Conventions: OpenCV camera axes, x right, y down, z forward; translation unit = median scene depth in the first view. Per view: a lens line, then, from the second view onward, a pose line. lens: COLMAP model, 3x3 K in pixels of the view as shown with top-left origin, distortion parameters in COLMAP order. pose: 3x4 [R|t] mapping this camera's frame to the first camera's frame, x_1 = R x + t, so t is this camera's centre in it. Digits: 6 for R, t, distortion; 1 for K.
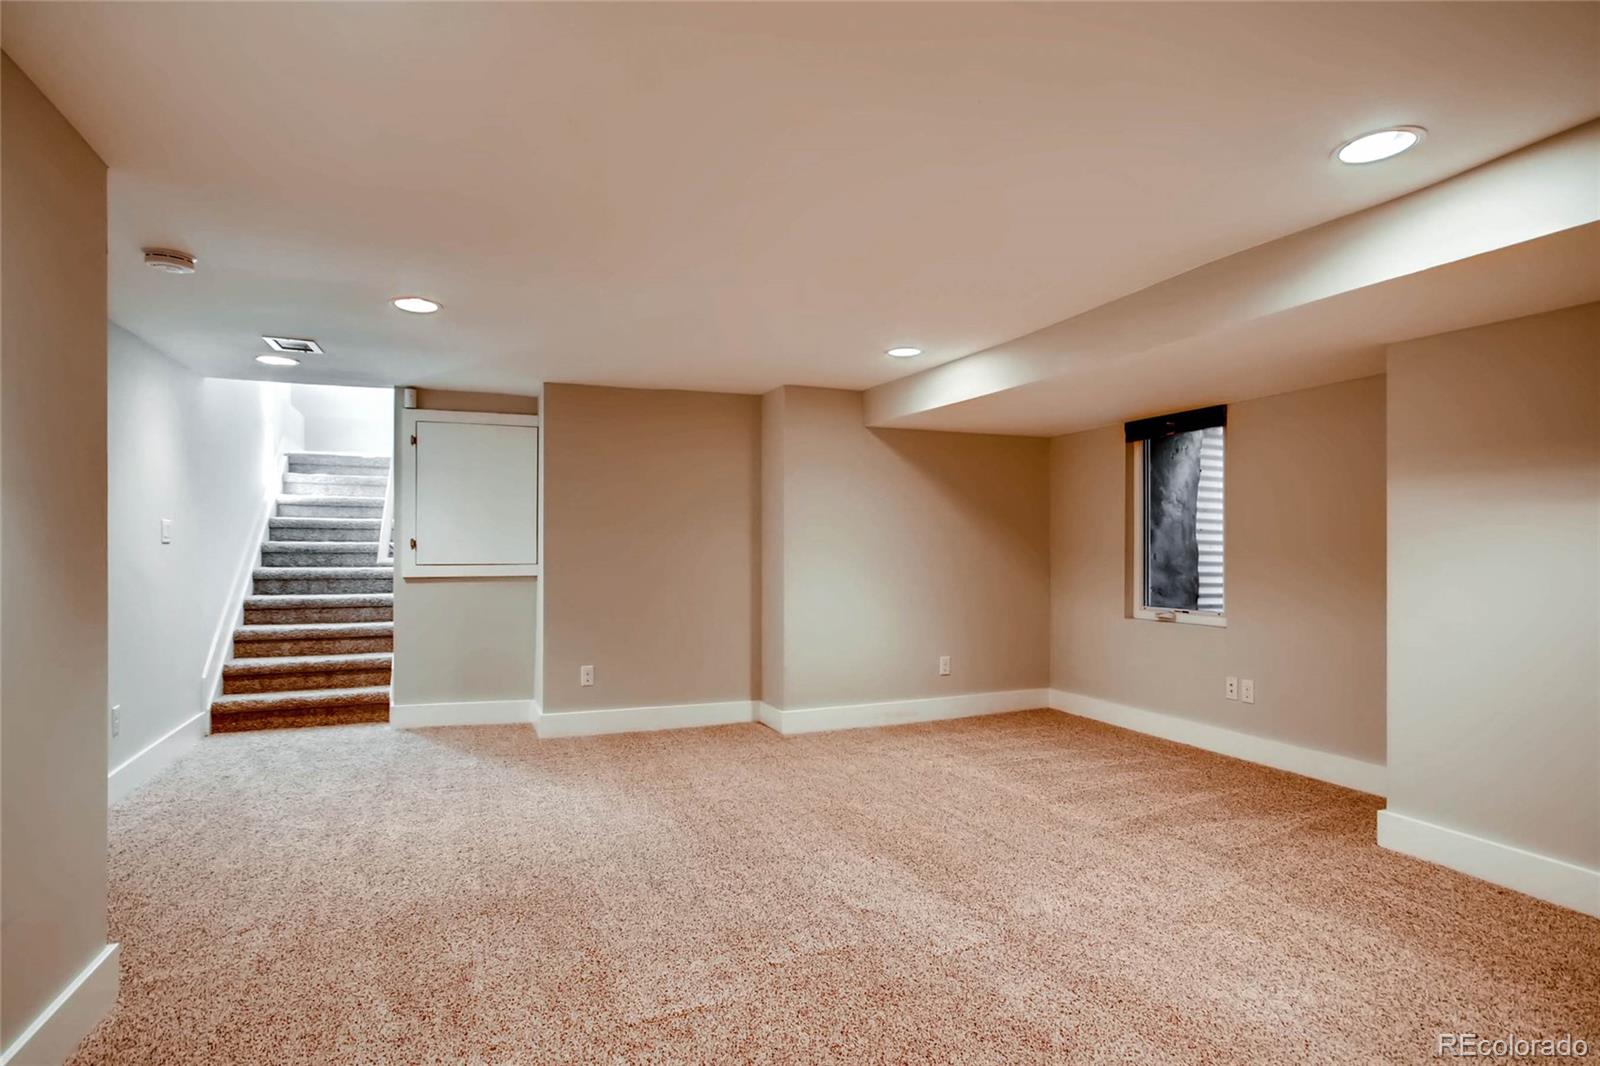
lens RADIAL K [[866.3, 0, 800.1], [0, 866.3, 547.4], [0, 0, 1]] dist [-0.028491, 0.039577]
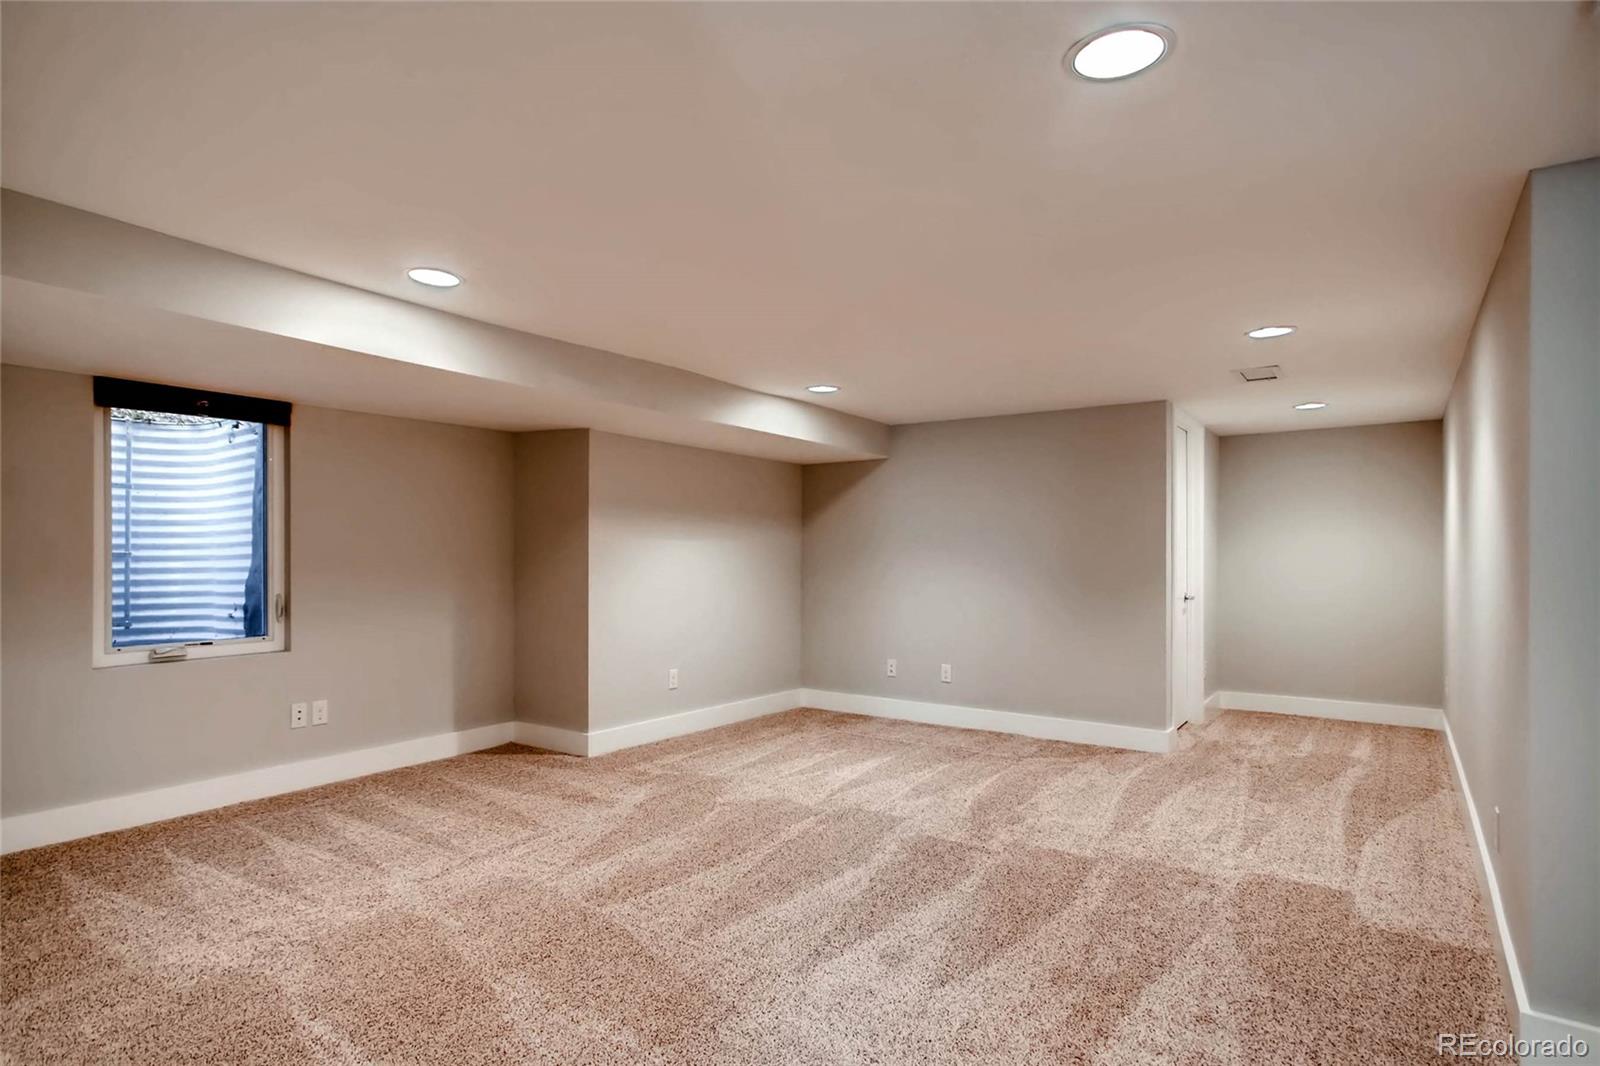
lens RADIAL K [[866.3, 0, 800.1], [0, 866.3, 547.4], [0, 0, 1]] dist [-0.028491, 0.039577]
pose [[-0.547143, 0.005741, 0.837019, -0.565070], [0.004552, 0.999982, -0.003883, -0.008967], [-0.837027, 0.001685, -0.547160, 1.077887]]
